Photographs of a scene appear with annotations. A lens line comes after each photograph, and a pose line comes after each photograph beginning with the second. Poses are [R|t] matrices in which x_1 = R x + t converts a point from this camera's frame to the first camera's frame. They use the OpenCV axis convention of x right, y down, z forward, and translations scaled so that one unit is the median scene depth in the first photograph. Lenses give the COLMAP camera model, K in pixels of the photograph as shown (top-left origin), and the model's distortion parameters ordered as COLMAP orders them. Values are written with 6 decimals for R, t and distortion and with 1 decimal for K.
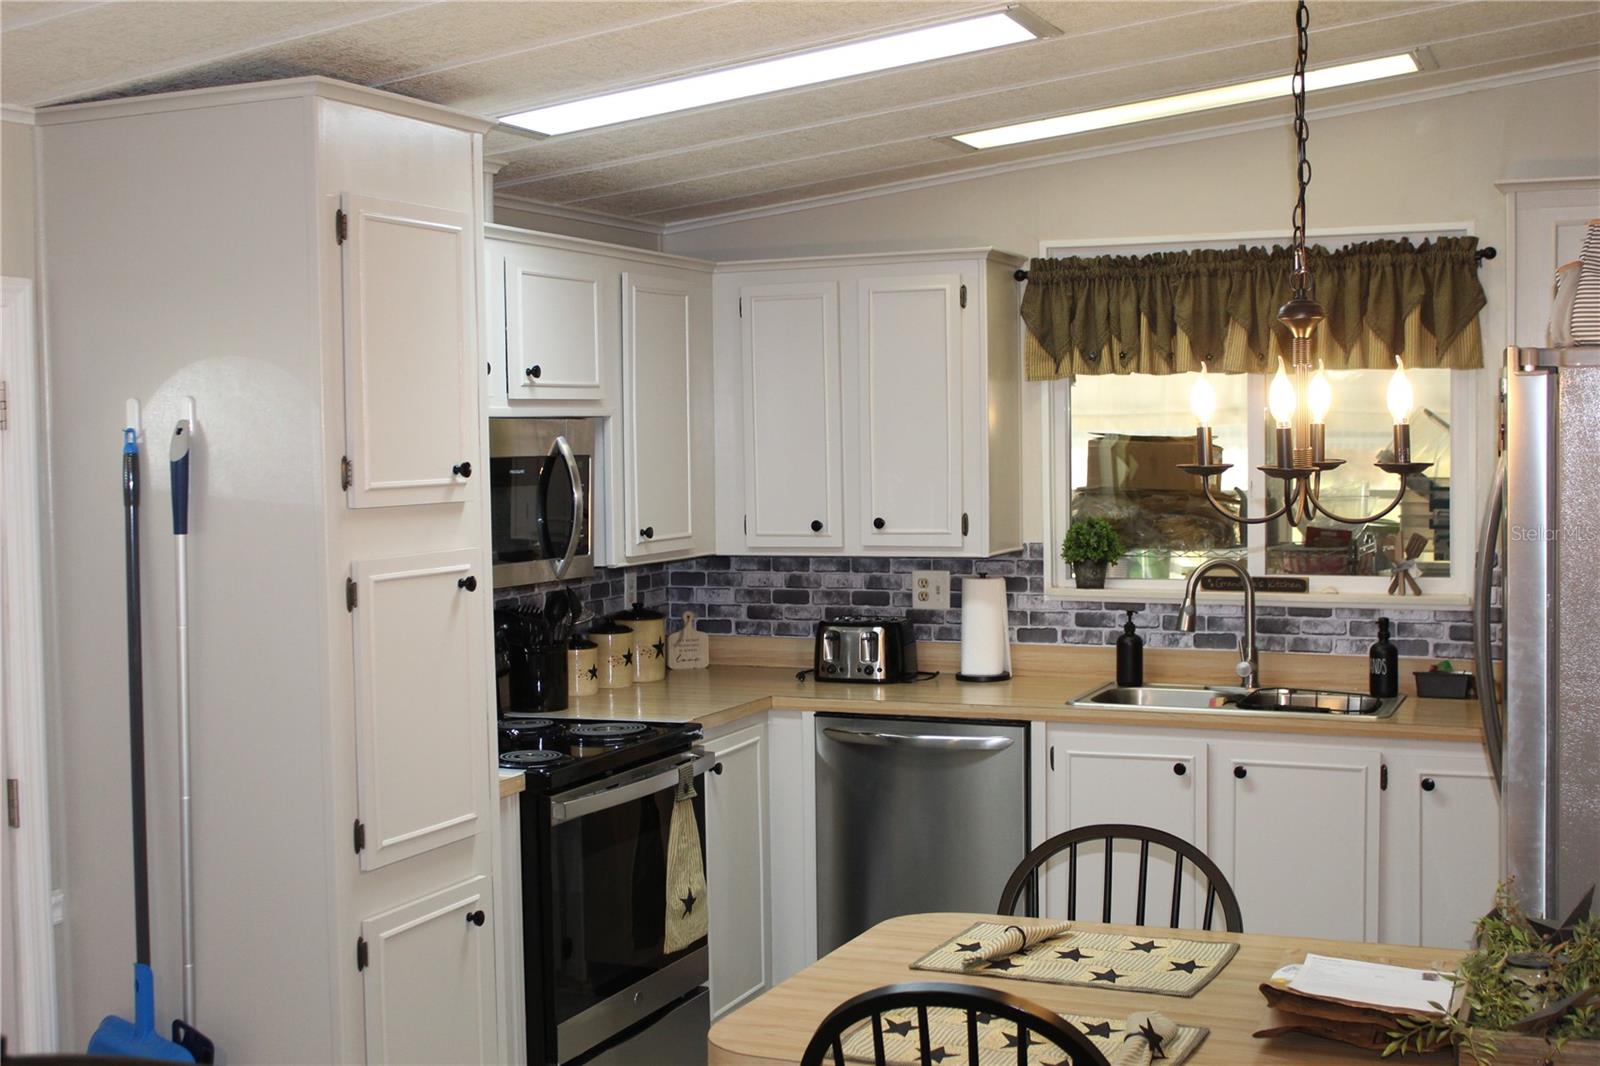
lens RADIAL K [[2010.3, 0, 800.0], [0, 2010.3, 533.0], [0, 0, 1]] dist [-0.091808, 0.185321]
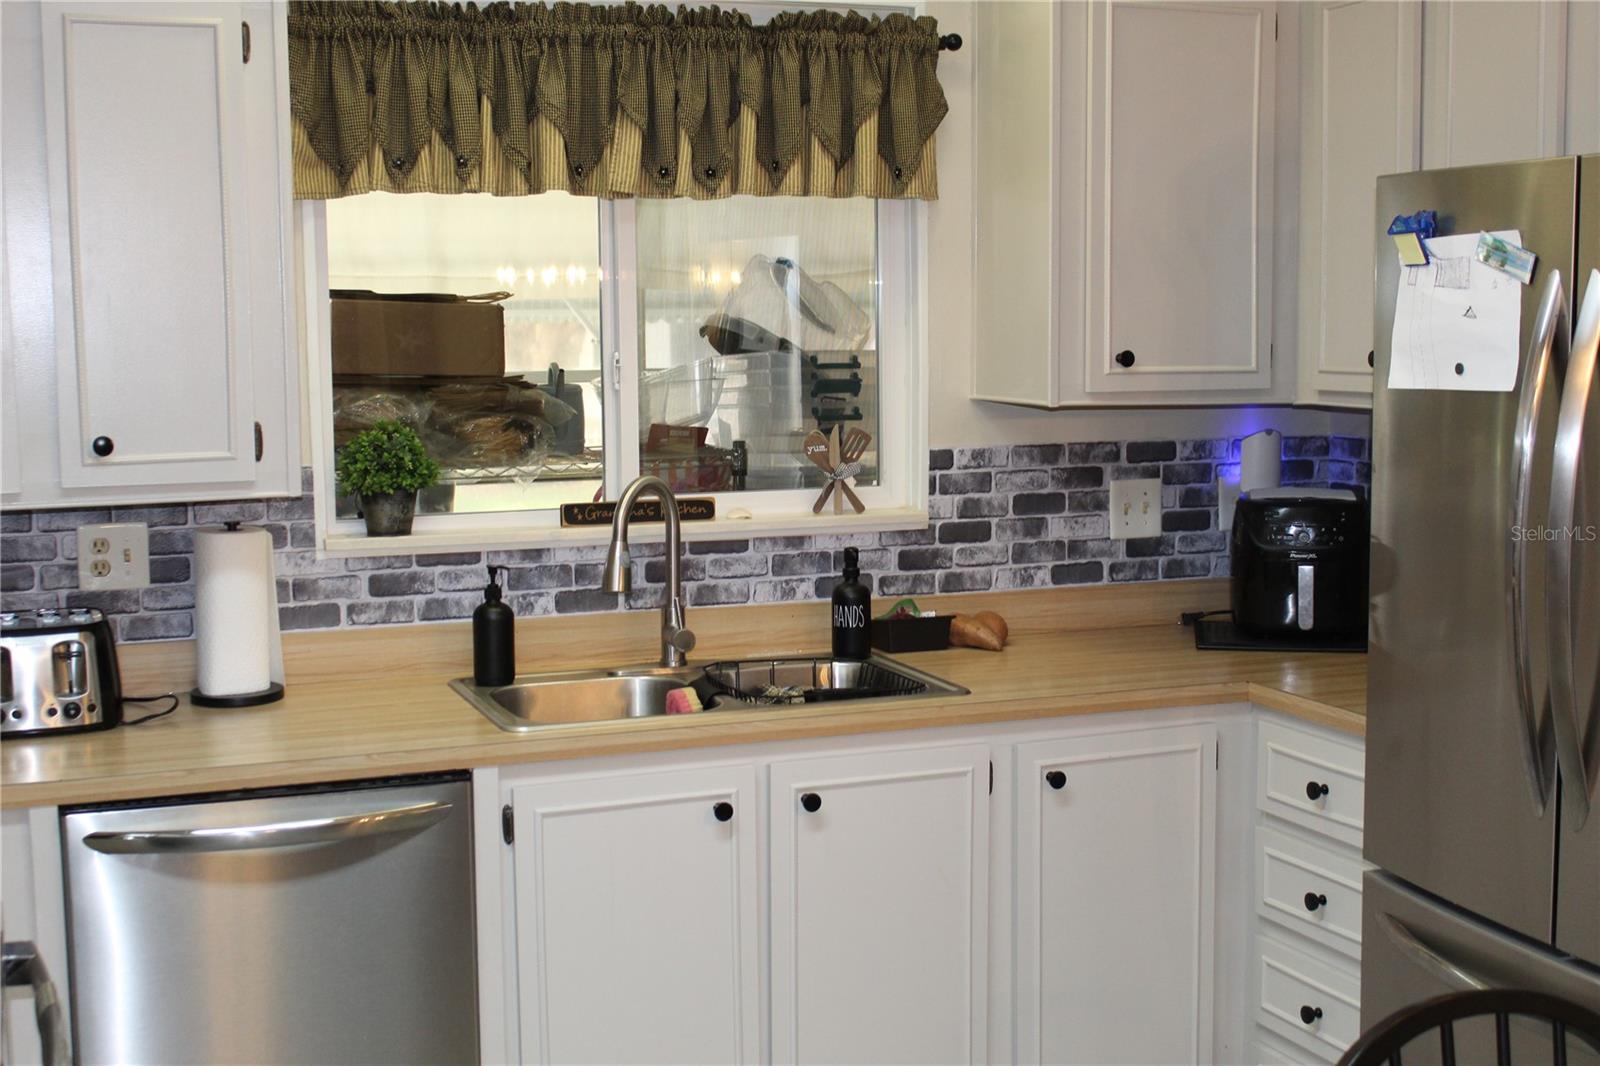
lens RADIAL K [[2010.3, 0, 800.0], [0, 2010.3, 533.0], [0, 0, 1]] dist [-0.091808, 0.185321]
pose [[0.715048, -0.072980, 0.695256, -0.202831], [0.034945, 0.997024, 0.068717, -0.011777], [-0.698201, -0.024840, 0.715470, 0.466495]]
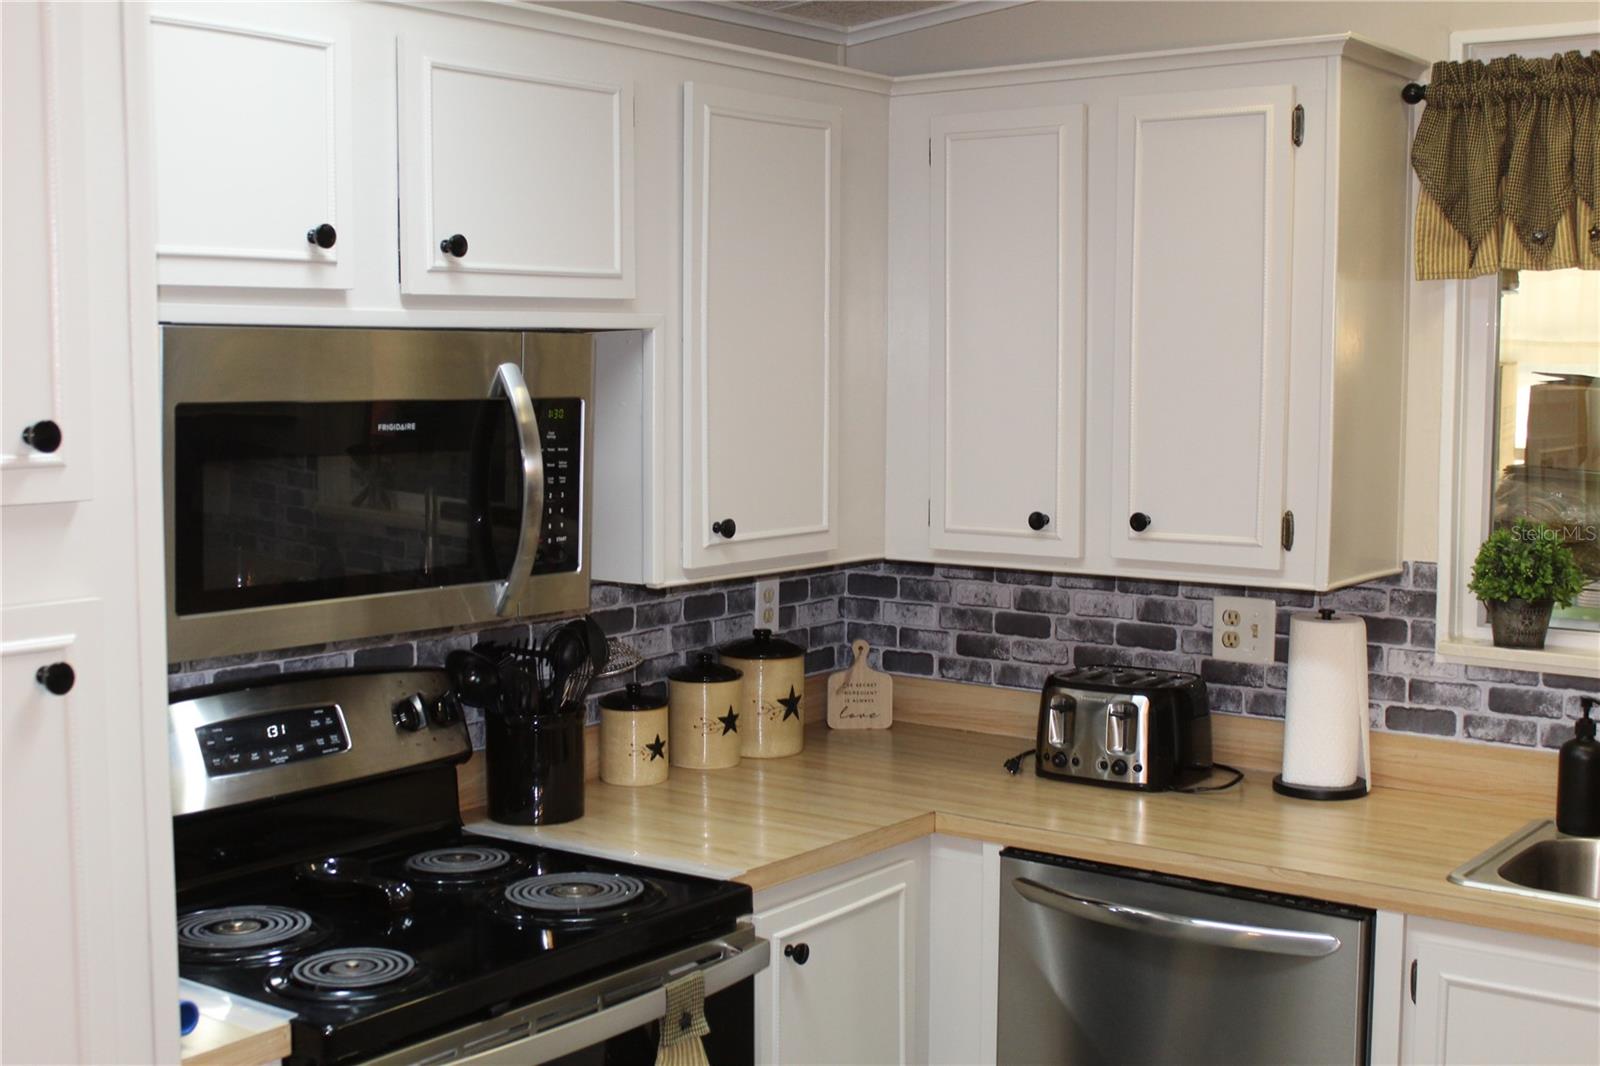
lens RADIAL K [[2010.3, 0, 800.0], [0, 2010.3, 533.0], [0, 0, 1]] dist [-0.091808, 0.185321]
pose [[0.971318, 0.038747, -0.234607, 0.078924], [-0.029109, 0.998589, 0.044406, -0.024103], [0.235997, -0.036303, 0.971076, 0.408926]]
